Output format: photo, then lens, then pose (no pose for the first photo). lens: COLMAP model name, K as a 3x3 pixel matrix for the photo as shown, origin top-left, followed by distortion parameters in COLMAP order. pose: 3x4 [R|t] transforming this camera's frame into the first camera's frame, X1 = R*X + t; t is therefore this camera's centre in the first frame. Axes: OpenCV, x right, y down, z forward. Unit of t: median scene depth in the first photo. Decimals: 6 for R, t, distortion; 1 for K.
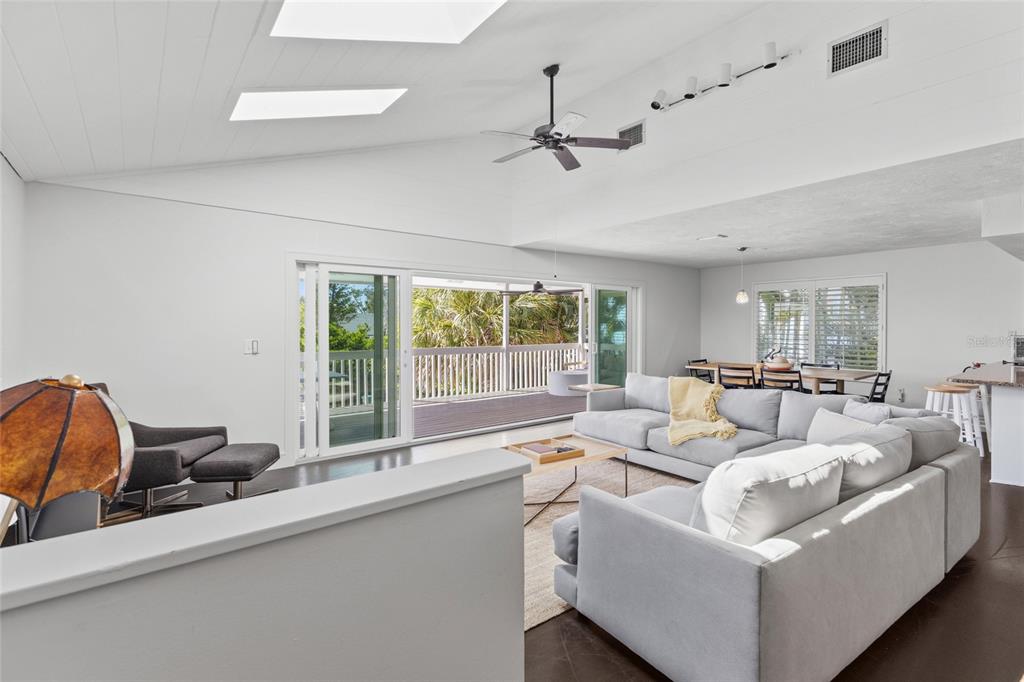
lens RADIAL K [[474.1, 0, 512.8], [0, 474.1, 328.8], [0, 0, 1]] dist [0.001652, 0.000915]
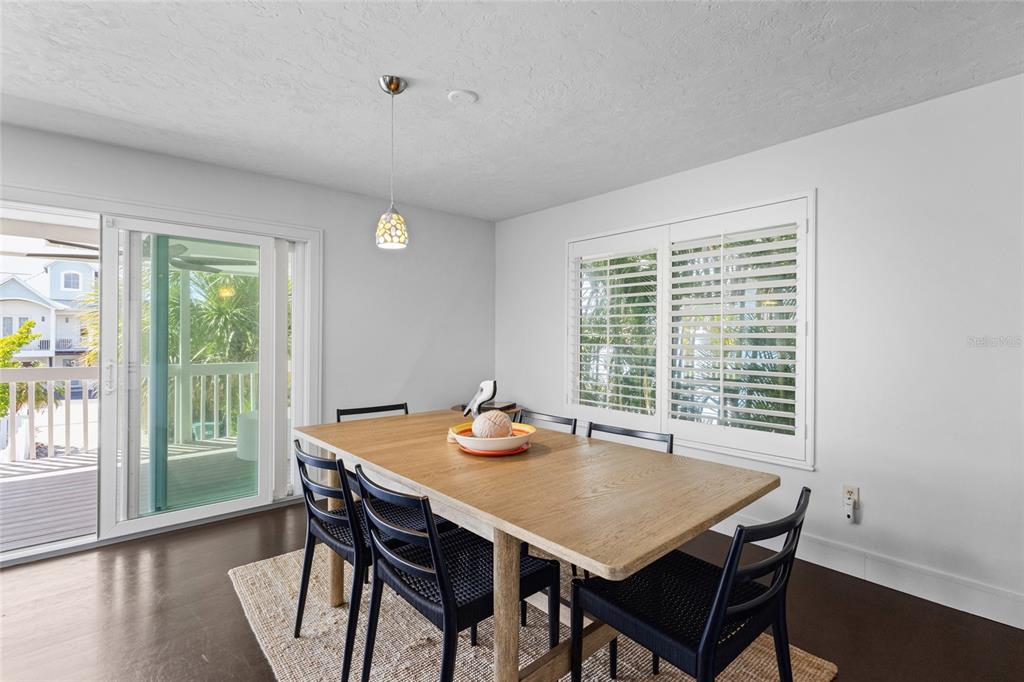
lens RADIAL K [[477.9, 0, 511.2], [0, 477.9, 334.9], [0, 0, 1]] dist [-0.003040, -0.000078]
pose [[0.998166, 0.004578, 0.060358, 0.748546], [-0.004078, 0.999956, -0.008389, 0.011211], [-0.060394, 0.008127, 0.998142, 0.909696]]
